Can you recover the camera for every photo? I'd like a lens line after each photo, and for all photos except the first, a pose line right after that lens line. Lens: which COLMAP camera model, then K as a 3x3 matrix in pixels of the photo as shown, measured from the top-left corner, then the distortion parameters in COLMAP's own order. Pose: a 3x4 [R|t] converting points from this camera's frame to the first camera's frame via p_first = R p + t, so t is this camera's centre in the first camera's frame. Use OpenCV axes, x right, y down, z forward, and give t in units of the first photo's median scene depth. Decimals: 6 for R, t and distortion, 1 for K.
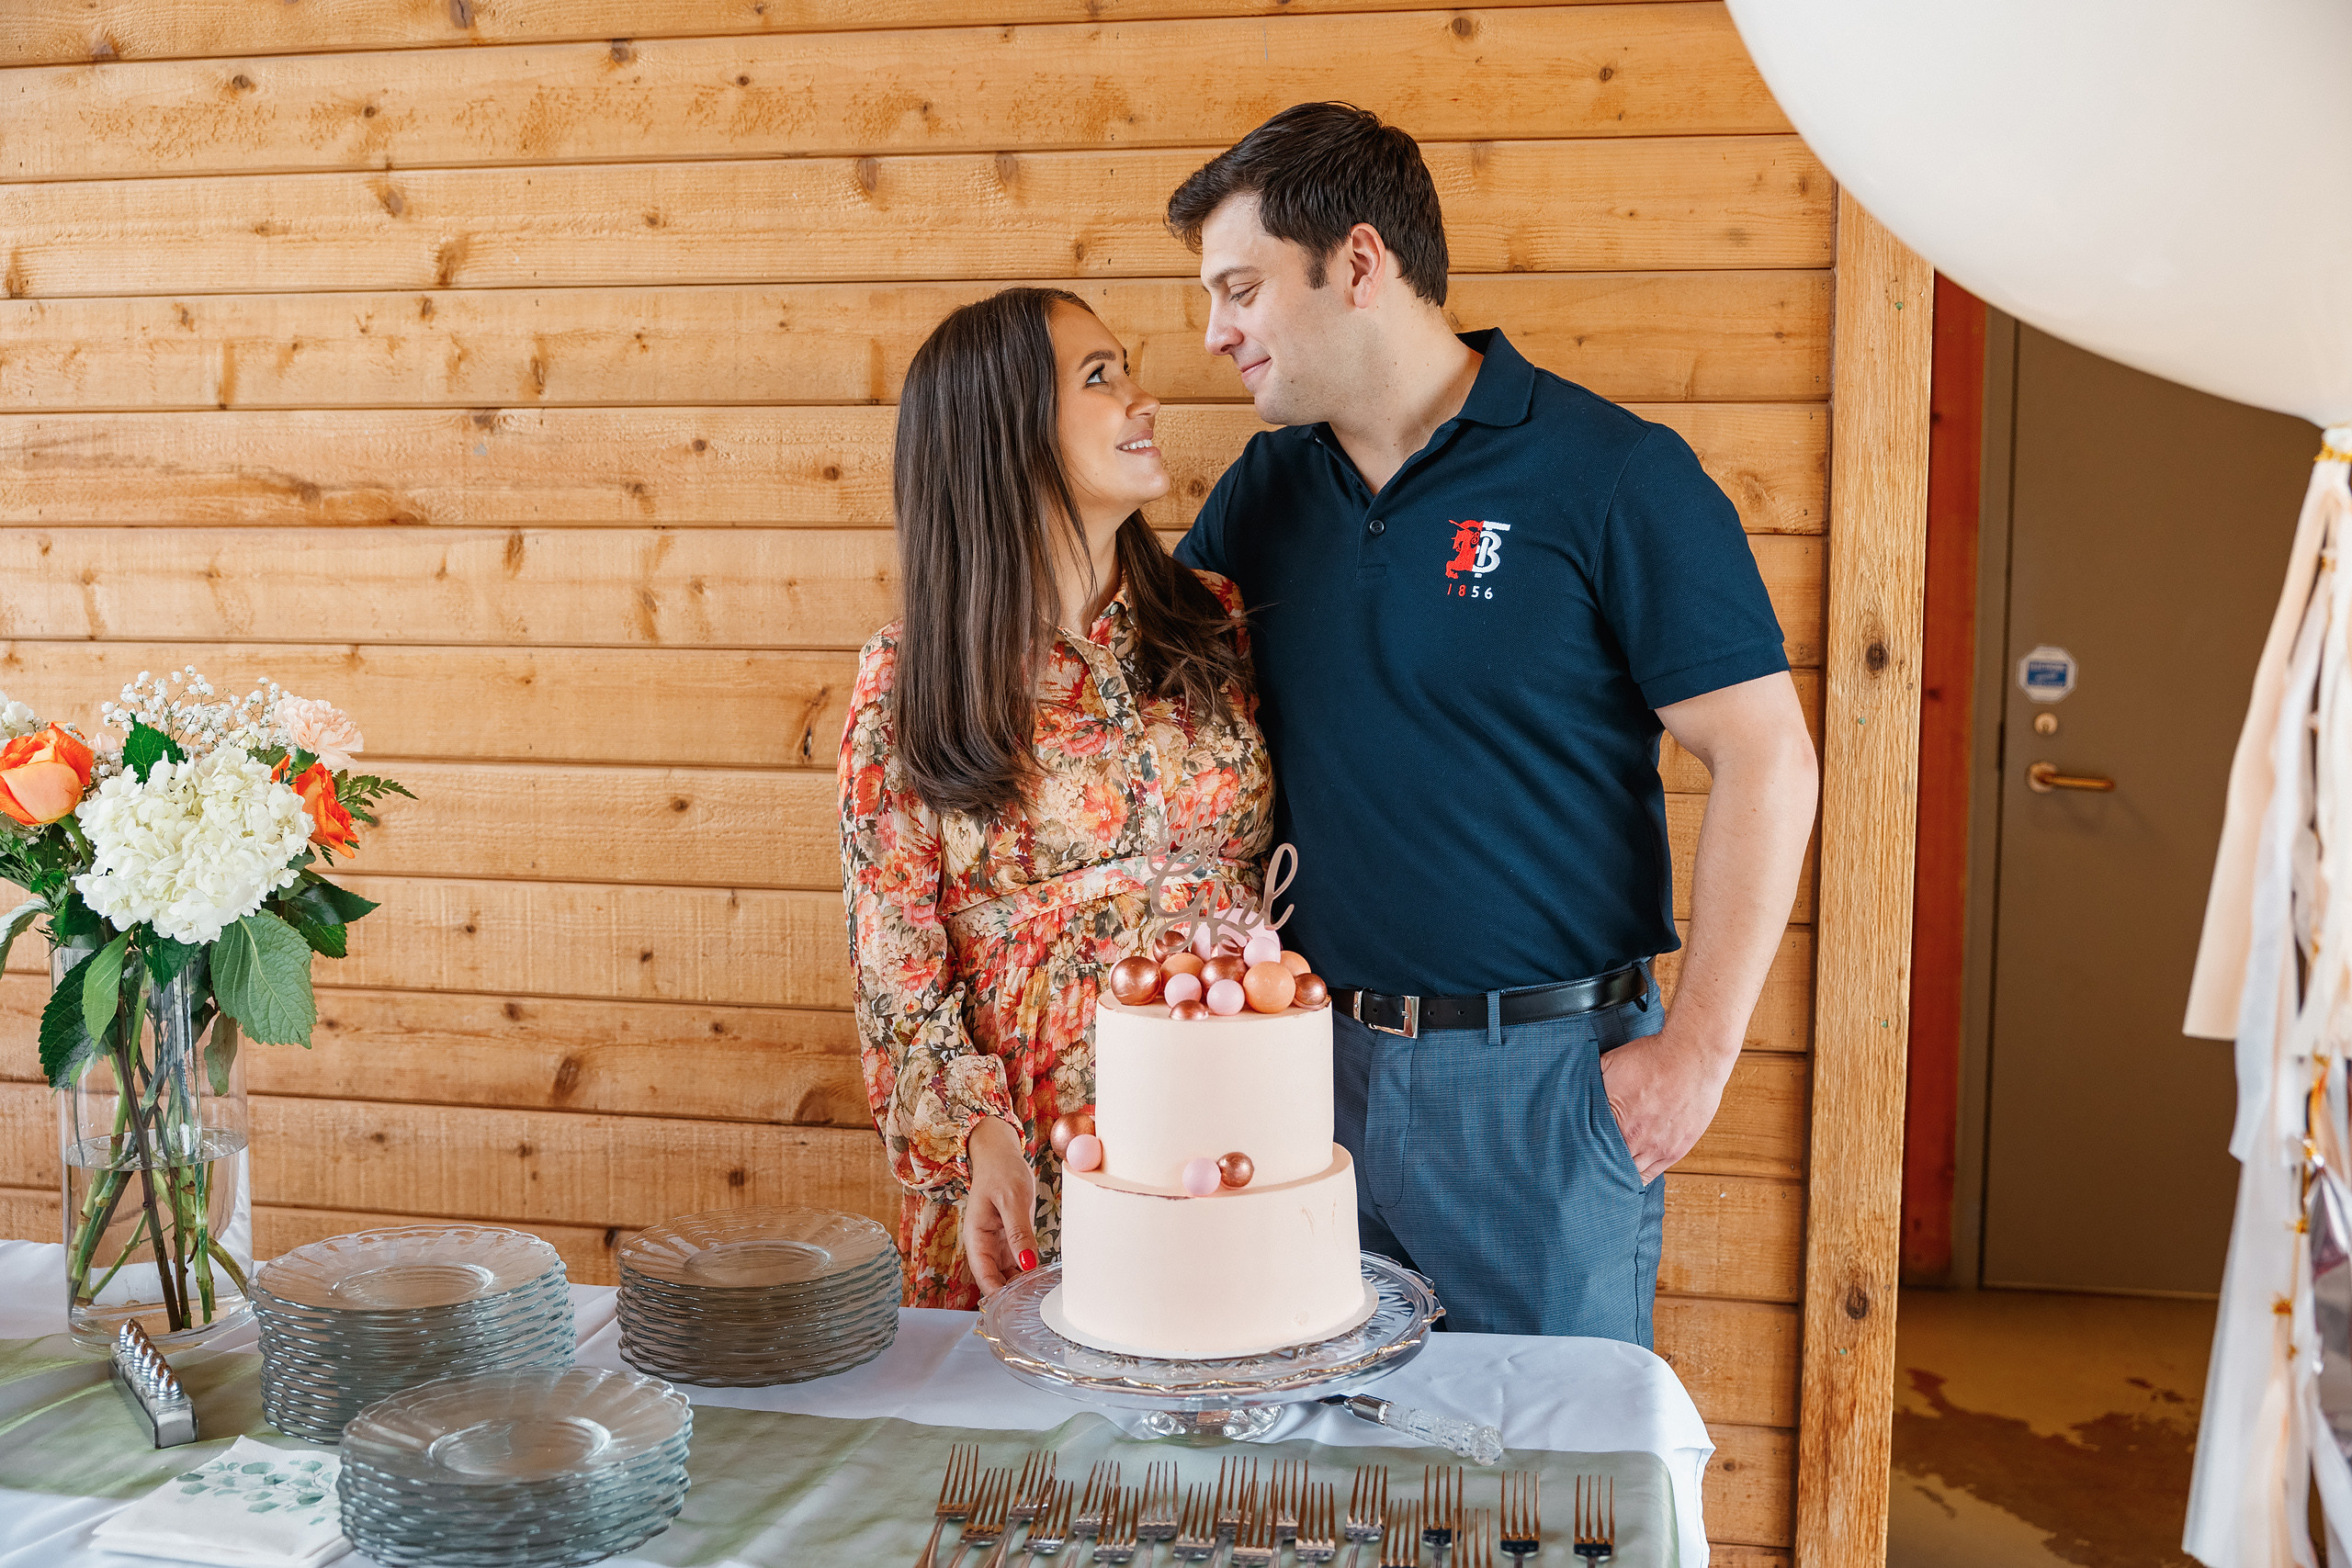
lens RADIAL K [[2414.1, 0, 1182.1], [0, 2414.1, 784.1], [0, 0, 1]] dist [-0.043210, 0.000000]
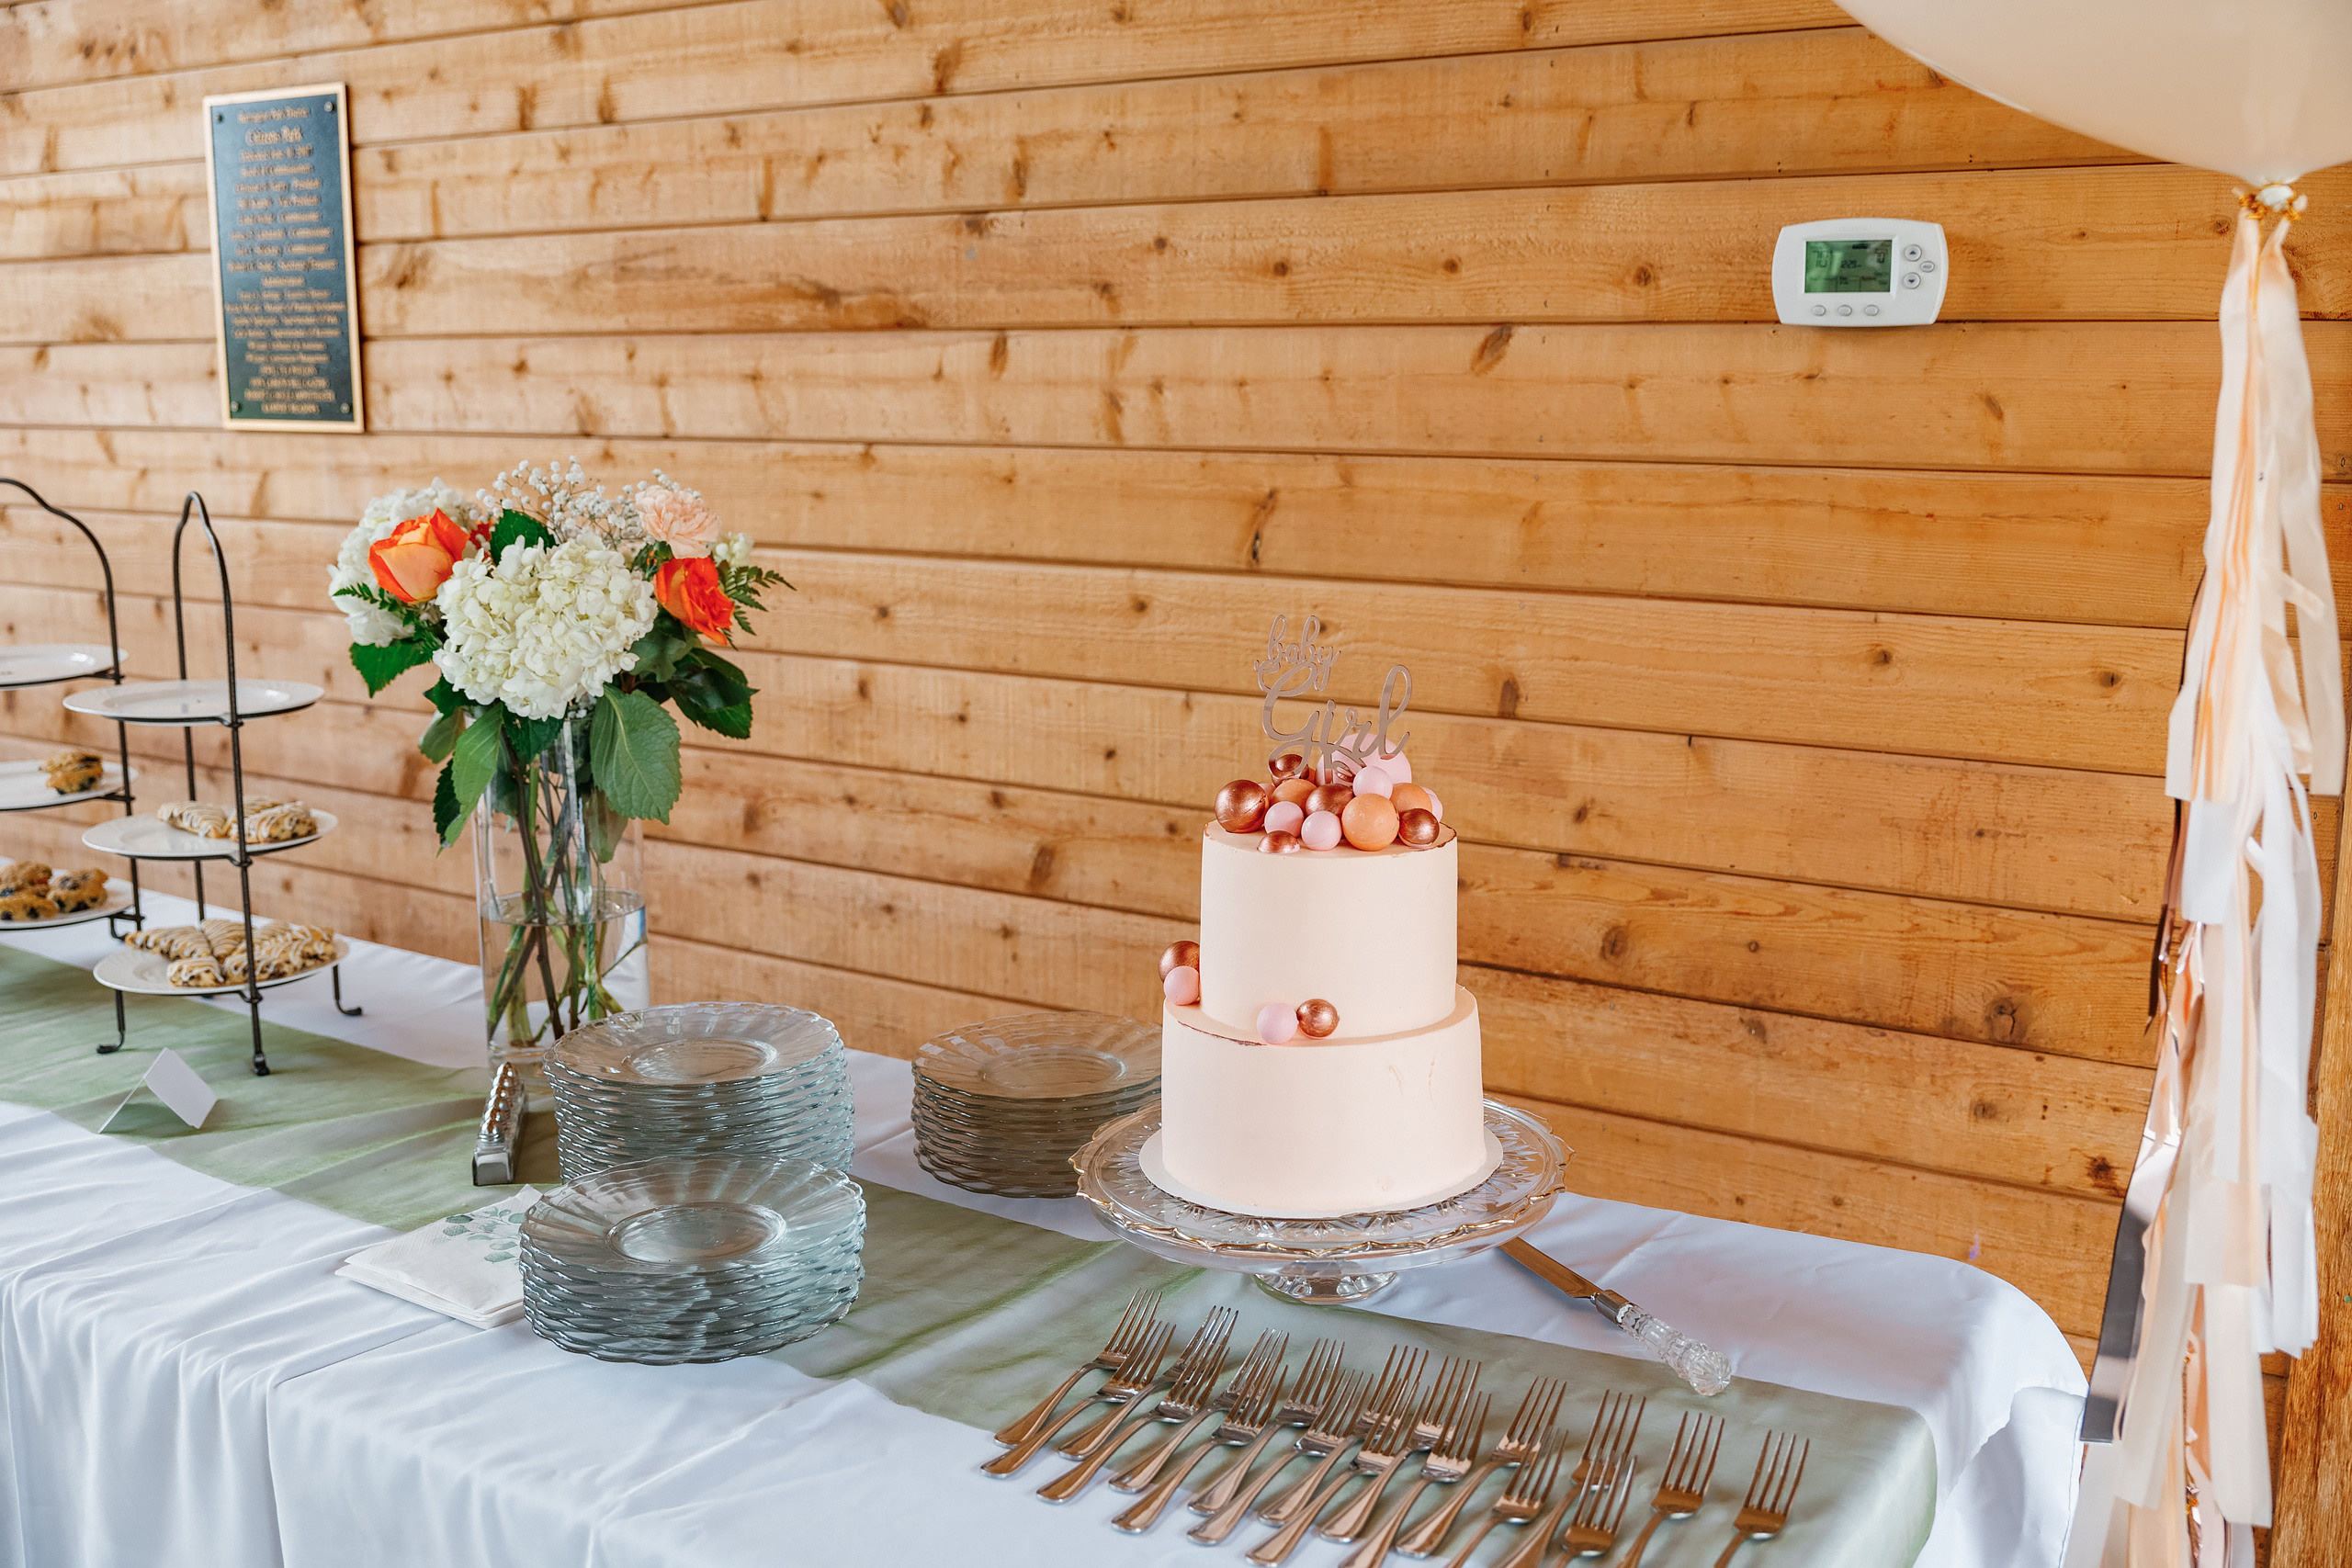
lens RADIAL K [[2266.6, 0, 1180.8], [0, 2266.6, 781.2], [0, 0, 1]] dist [-0.049909, 0.000000]
pose [[0.928261, 0.061037, -0.366886, 0.160635], [-0.031908, 0.995874, 0.084948, 0.000784], [0.370558, -0.067147, 0.926379, 0.123383]]
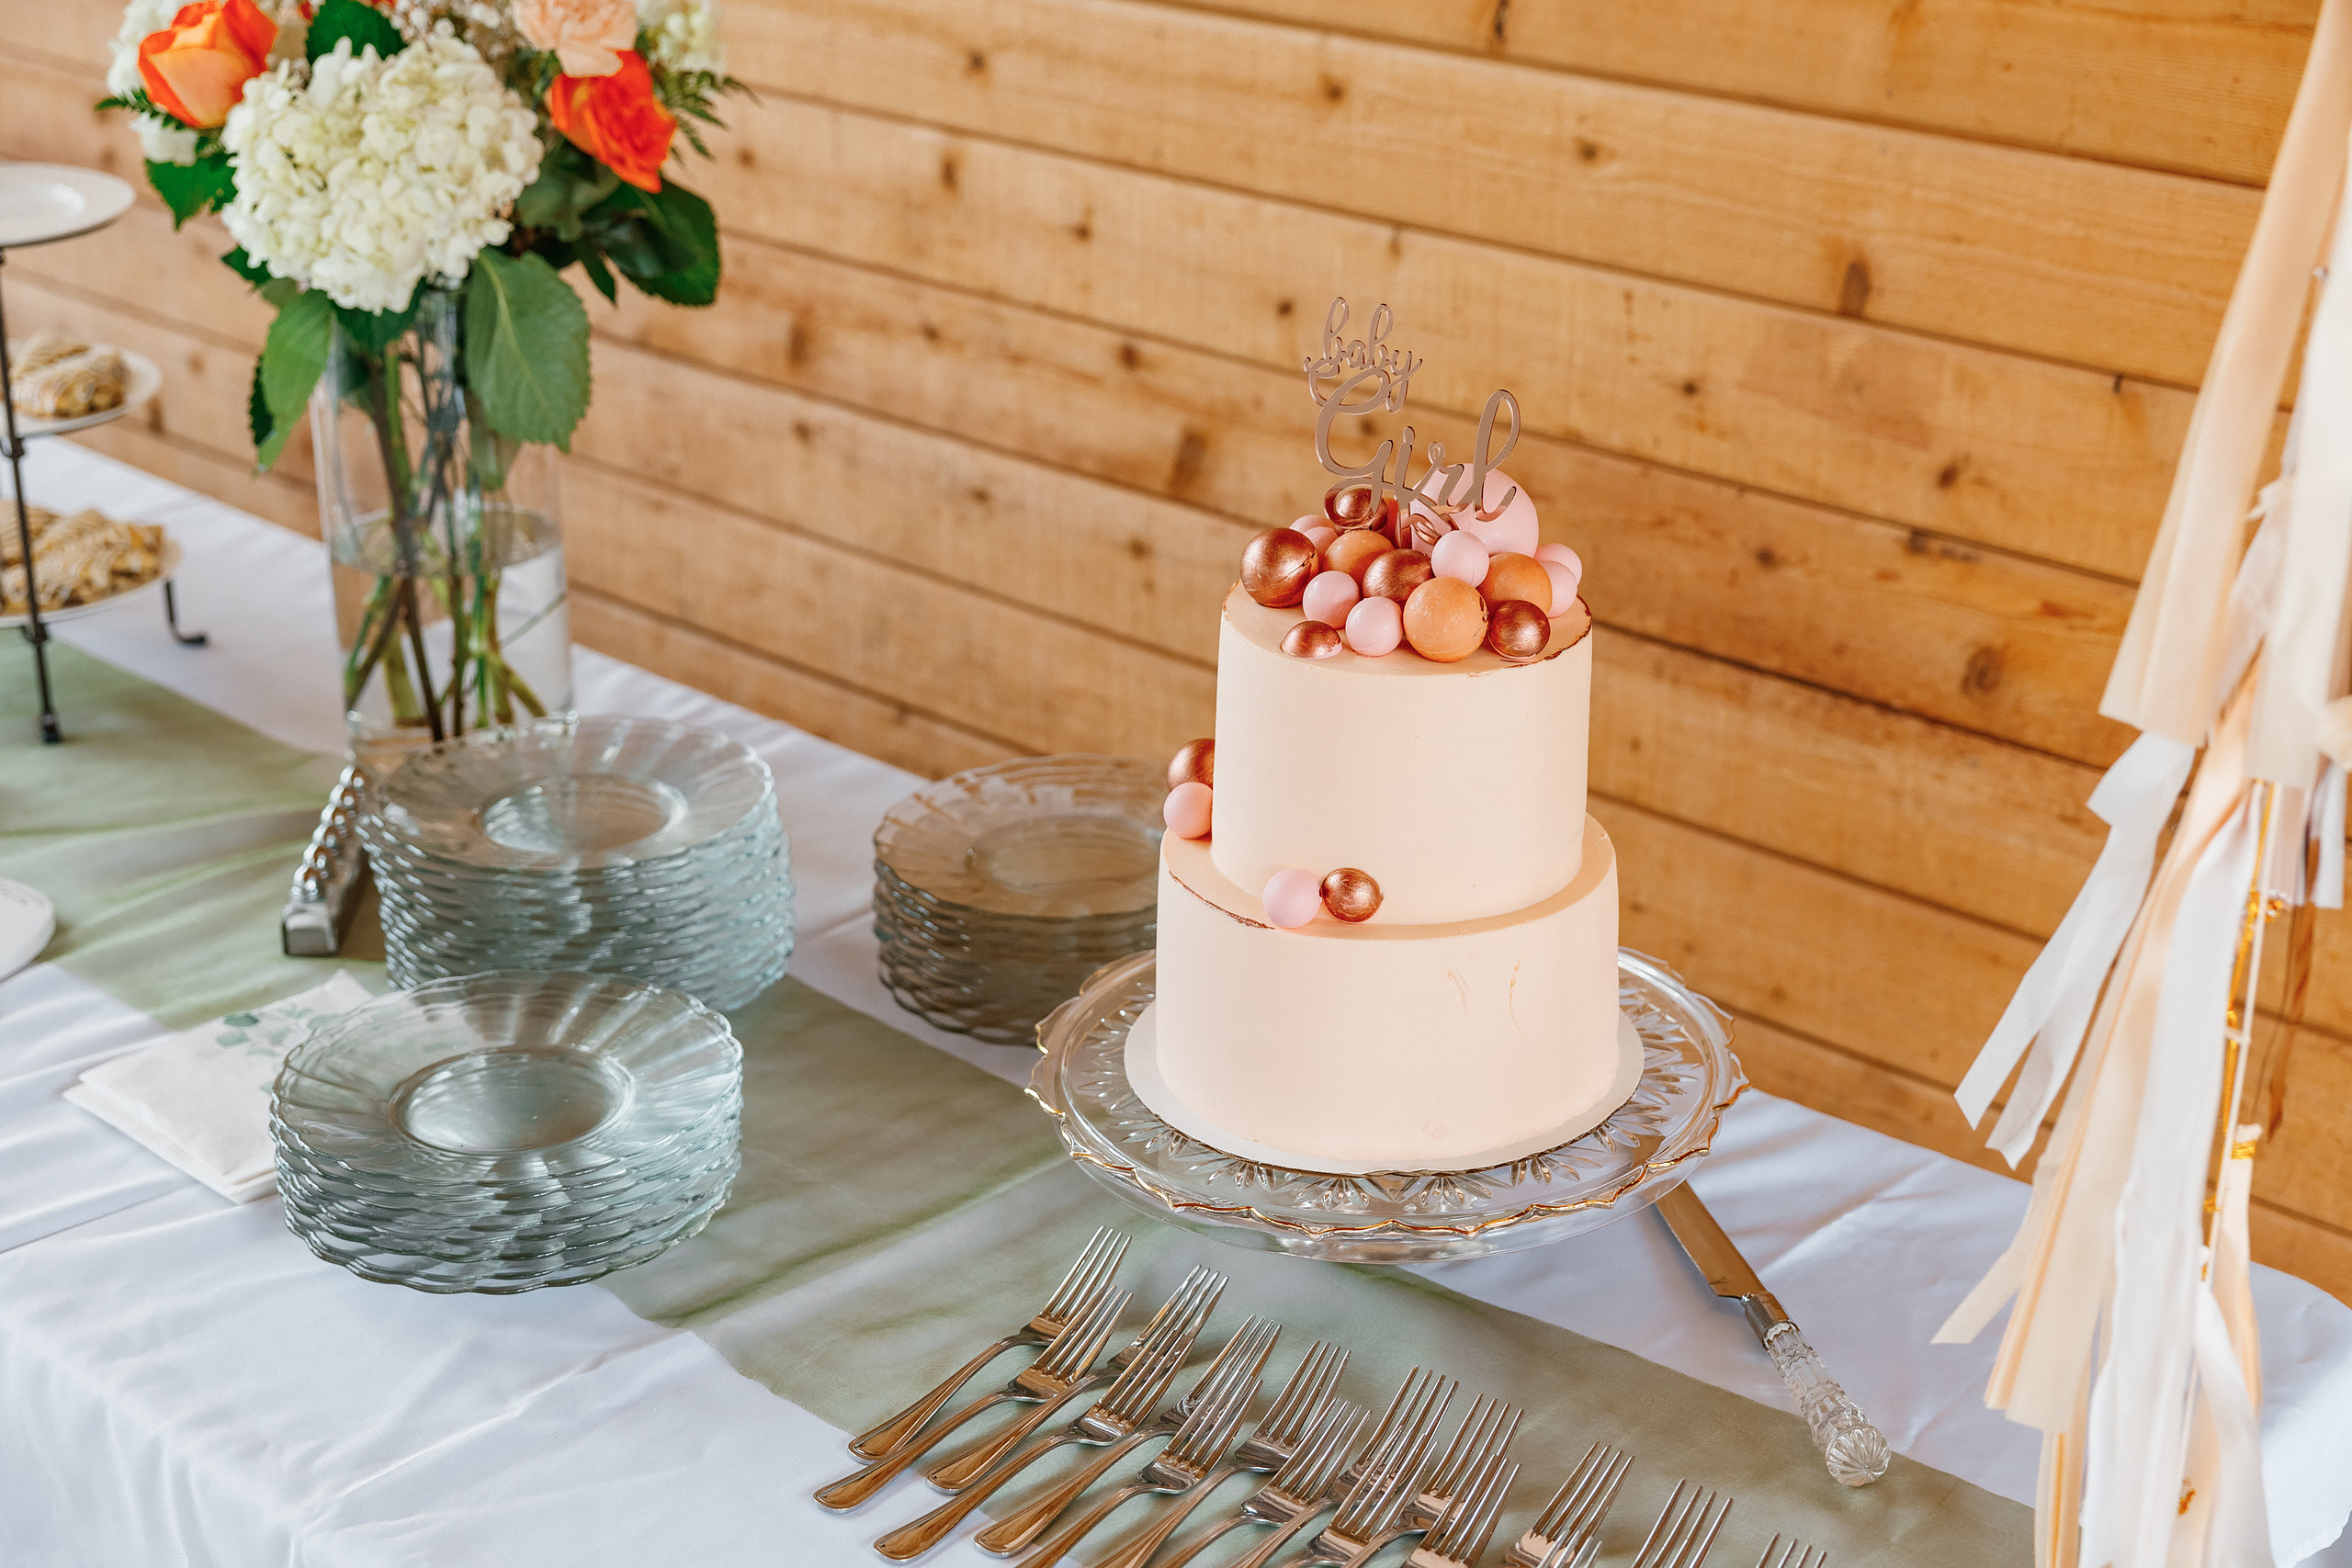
lens RADIAL K [[3376.8, 0, 1159.3], [0, 3376.8, 796.6], [0, 0, 1]] dist [-0.006821, 0.000000]
pose [[0.853675, 0.204078, -0.479157, 0.238564], [-0.055995, 0.950661, 0.305135, -0.088245], [0.517787, -0.233656, 0.822983, 0.162402]]
